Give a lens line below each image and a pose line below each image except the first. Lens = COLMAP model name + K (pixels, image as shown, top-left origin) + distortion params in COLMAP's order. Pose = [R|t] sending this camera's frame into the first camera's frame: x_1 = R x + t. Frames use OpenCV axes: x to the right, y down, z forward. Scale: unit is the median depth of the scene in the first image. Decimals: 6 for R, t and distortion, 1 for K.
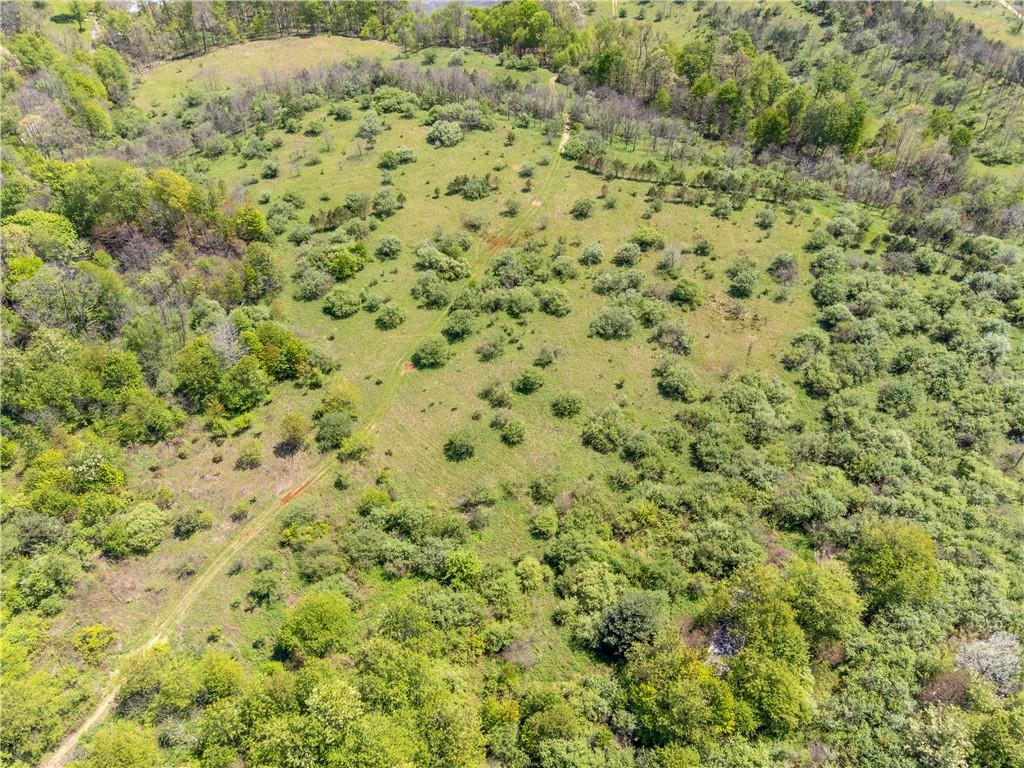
lens RADIAL K [[790.8, 0, 512.0], [0, 790.8, 384.0], [0, 0, 1]] dist [-0.002132, 0.061286]
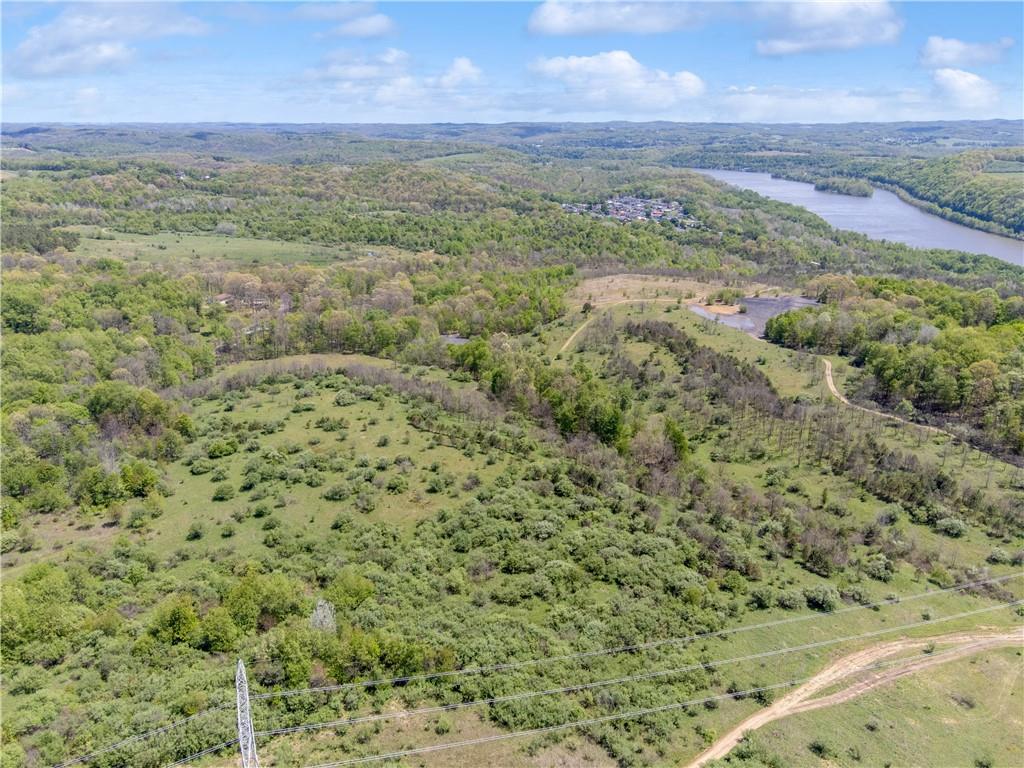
lens RADIAL K [[790.8, 0, 512.0], [0, 790.8, 384.0], [0, 0, 1]] dist [-0.002132, 0.061286]
pose [[0.967944, 0.085625, -0.236122, 0.762207], [-0.177976, 0.897169, -0.404244, 0.284886], [0.177228, 0.433309, 0.883648, -0.403479]]
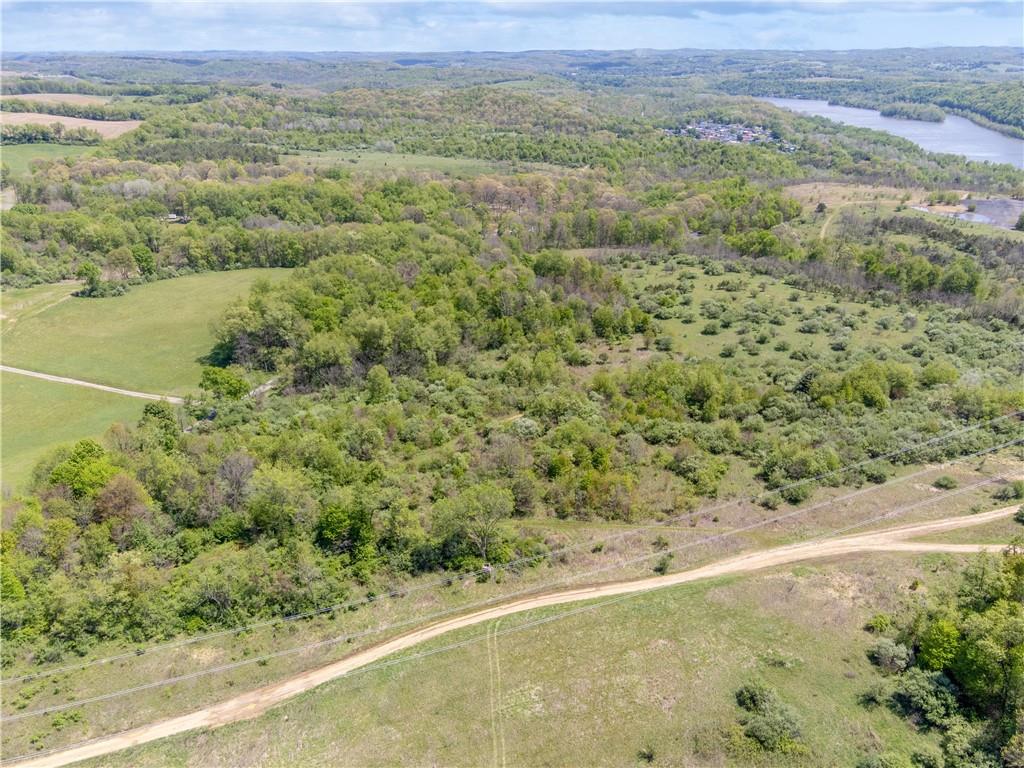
lens RADIAL K [[790.8, 0, 512.0], [0, 790.8, 384.0], [0, 0, 1]] dist [-0.002132, 0.061286]
pose [[0.963157, 0.108860, -0.245923, -0.075335], [-0.188605, 0.925270, -0.329094, 0.765572], [0.191720, 0.363352, 0.911712, -0.796364]]
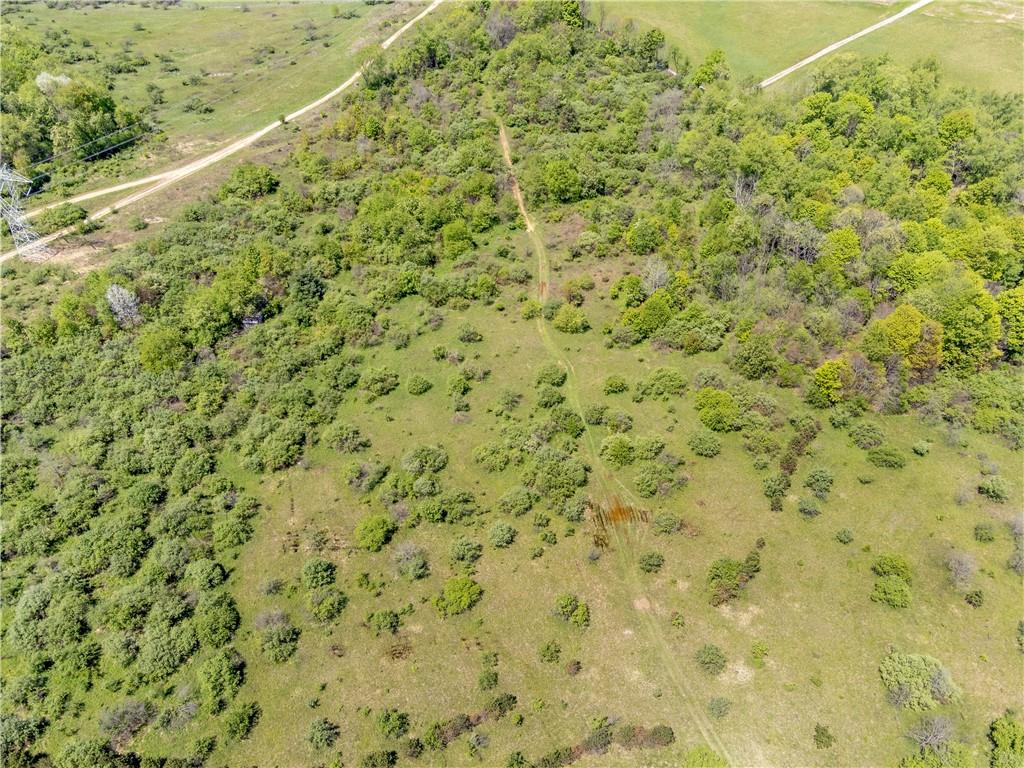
lens RADIAL K [[790.8, 0, 512.0], [0, 790.8, 384.0], [0, 0, 1]] dist [-0.002132, 0.061286]
pose [[-0.826926, 0.411845, -0.382854, 0.351810], [-0.349419, 0.157097, 0.923703, -0.973110], [0.440568, 0.897610, 0.013999, 0.870050]]
